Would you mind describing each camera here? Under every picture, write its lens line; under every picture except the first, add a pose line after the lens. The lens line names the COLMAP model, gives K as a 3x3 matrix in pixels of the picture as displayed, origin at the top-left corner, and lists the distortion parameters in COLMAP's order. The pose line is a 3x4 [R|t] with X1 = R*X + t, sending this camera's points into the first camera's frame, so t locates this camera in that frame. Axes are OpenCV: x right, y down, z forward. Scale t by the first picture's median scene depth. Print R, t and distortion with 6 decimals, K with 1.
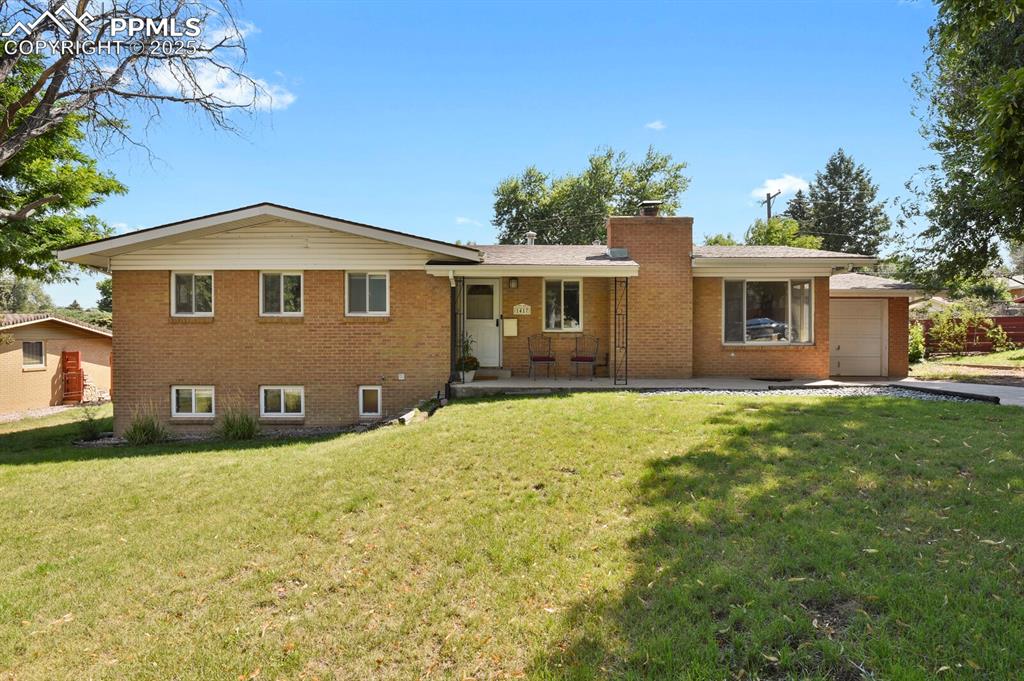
lens RADIAL K [[558.9, 0, 521.0], [0, 558.9, 339.0], [0, 0, 1]] dist [-0.008415, -0.000473]
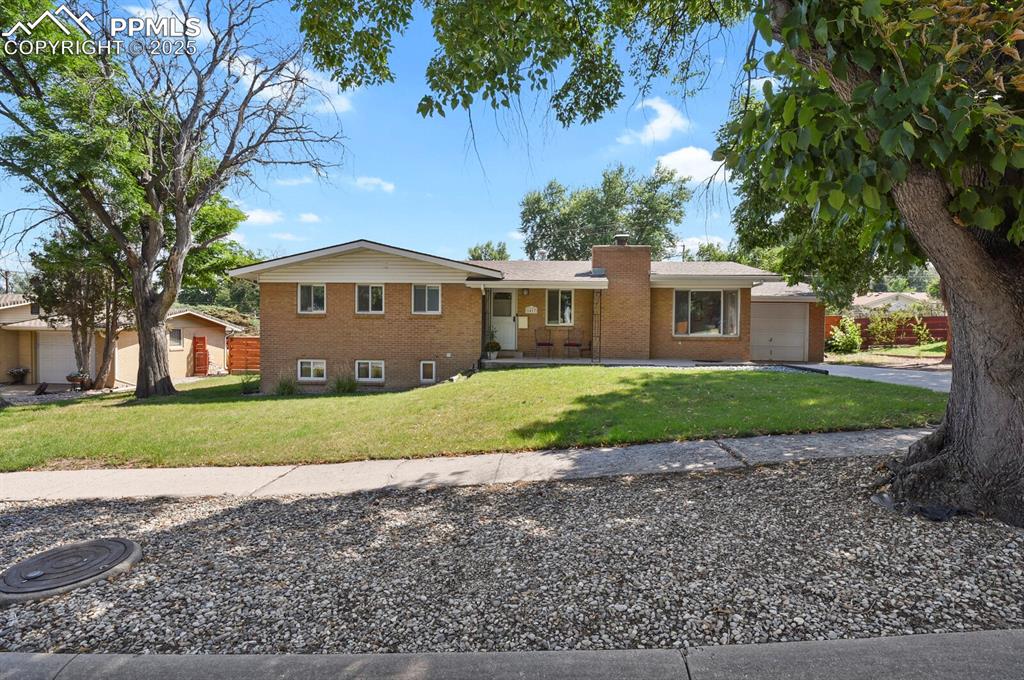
lens RADIAL K [[500.5, 0, 507.8], [0, 500.5, 337.2], [0, 0, 1]] dist [-0.021045, -0.000355]
pose [[0.997335, 0.010771, -0.072163, 0.036328], [-0.009836, 0.999863, 0.013307, 0.000715], [0.072296, -0.012562, 0.997304, -0.296035]]
